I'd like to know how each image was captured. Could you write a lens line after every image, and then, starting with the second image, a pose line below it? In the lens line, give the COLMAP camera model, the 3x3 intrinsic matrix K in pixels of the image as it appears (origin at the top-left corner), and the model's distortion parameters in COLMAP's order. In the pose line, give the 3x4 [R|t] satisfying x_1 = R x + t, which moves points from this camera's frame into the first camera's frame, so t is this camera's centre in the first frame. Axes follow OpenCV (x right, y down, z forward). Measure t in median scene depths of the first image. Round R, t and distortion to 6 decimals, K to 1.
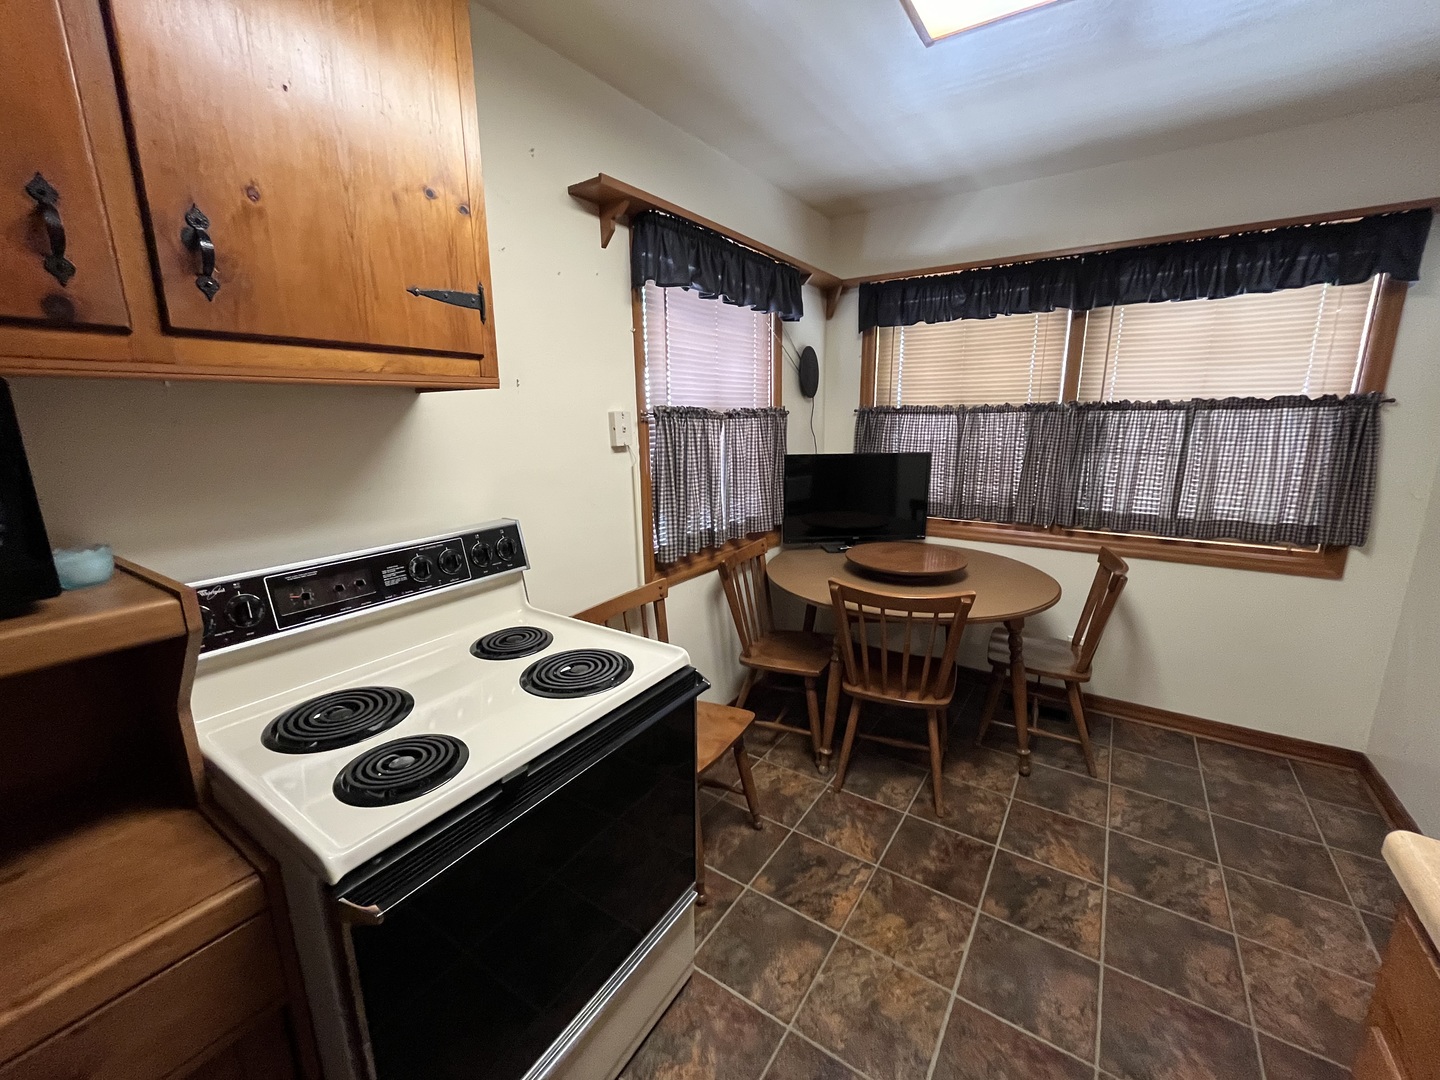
lens RADIAL K [[582.0, 0, 718.2], [0, 582.0, 539.6], [0, 0, 1]] dist [-0.001576, -0.000309]
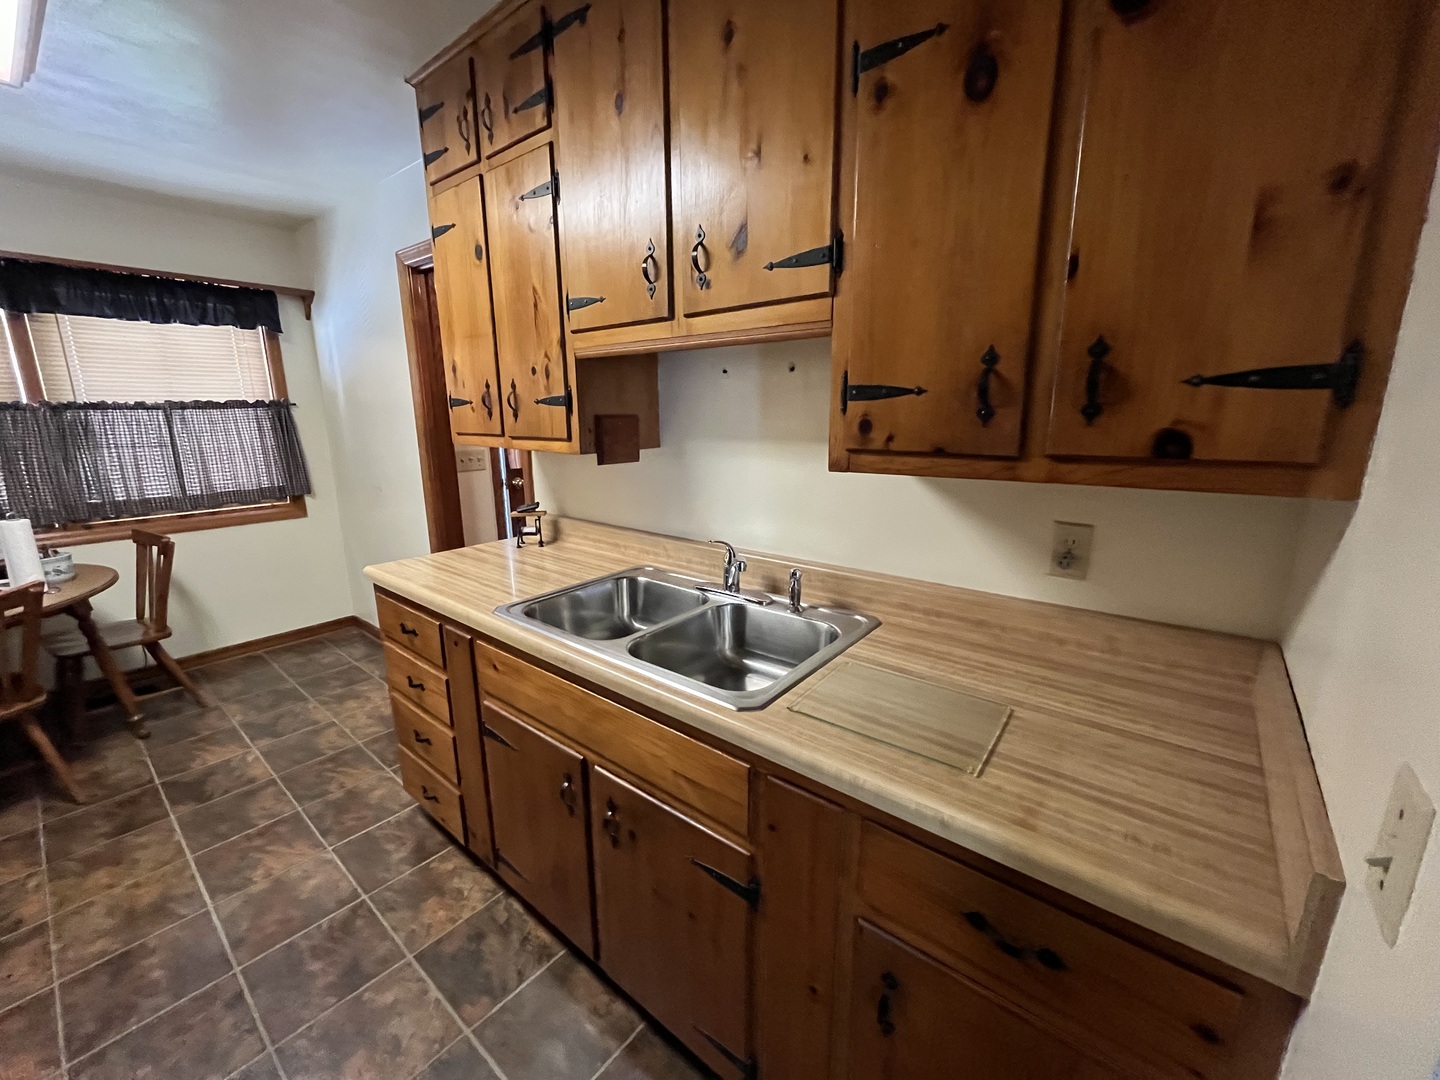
lens RADIAL K [[582.0, 0, 718.2], [0, 582.0, 539.6], [0, 0, 1]] dist [-0.001576, -0.000309]
pose [[0.091571, -0.208973, 0.973625, -0.394689], [0.217207, 0.958382, 0.185273, 0.079709], [-0.971821, 0.194512, 0.133151, -0.299142]]
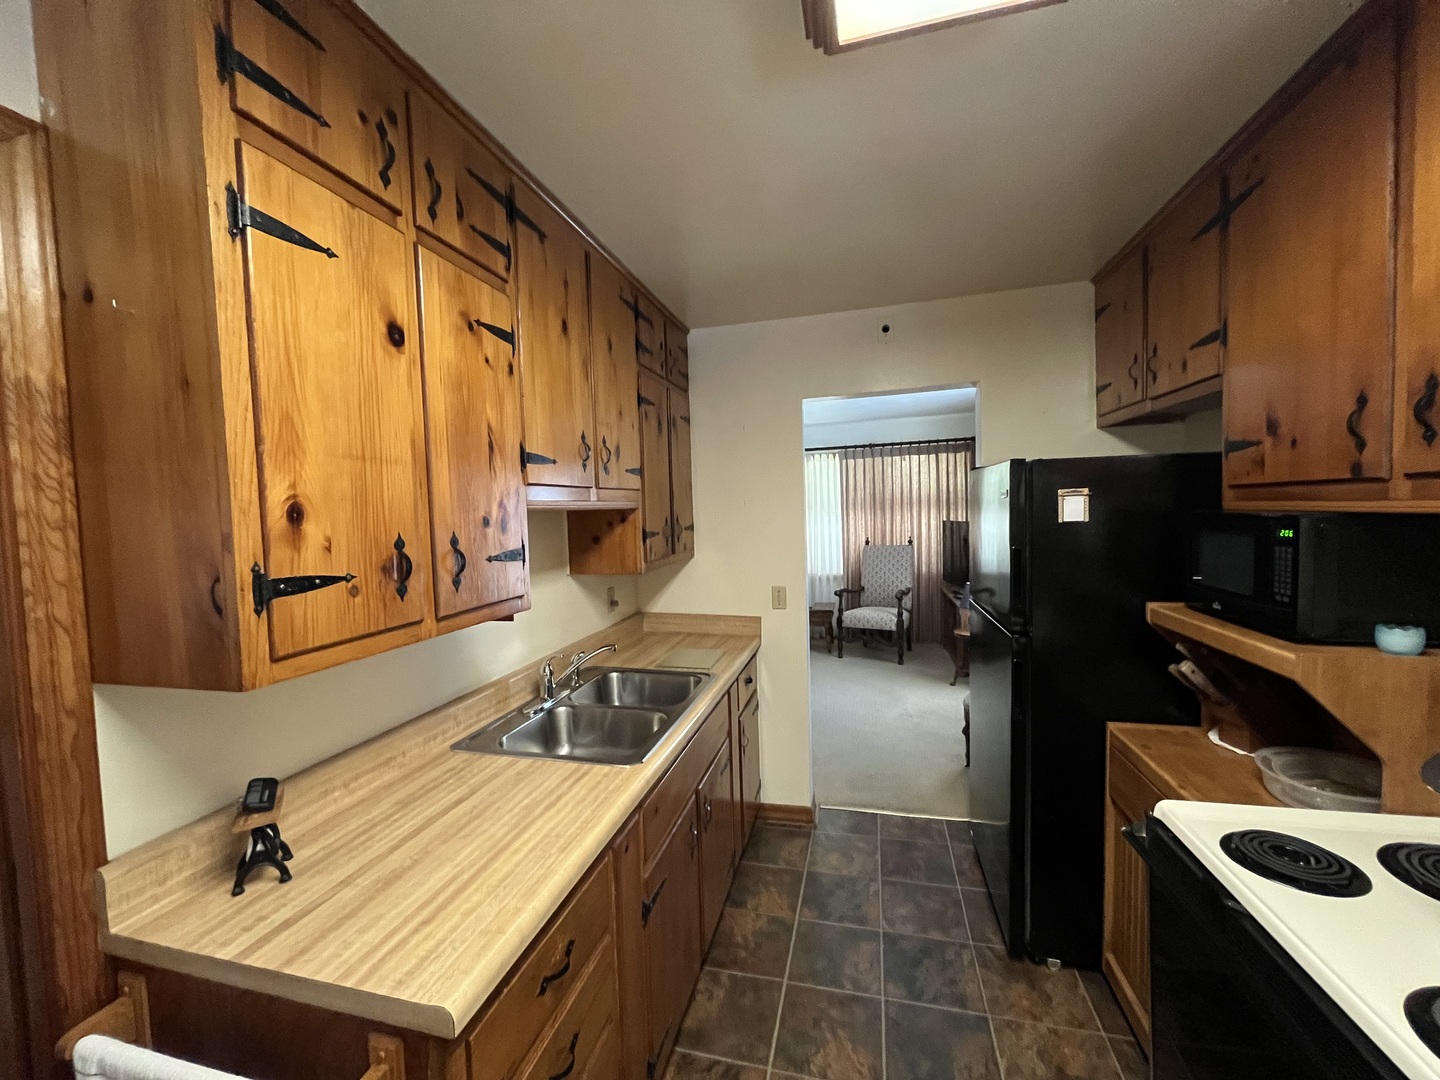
lens RADIAL K [[582.0, 0, 718.2], [0, 582.0, 539.6], [0, 0, 1]] dist [-0.001576, -0.000309]
pose [[-0.942310, 0.057741, -0.329724, 0.331635], [-0.030184, 0.966341, 0.255489, -0.182749], [0.333378, 0.250703, -0.908850, 0.612990]]
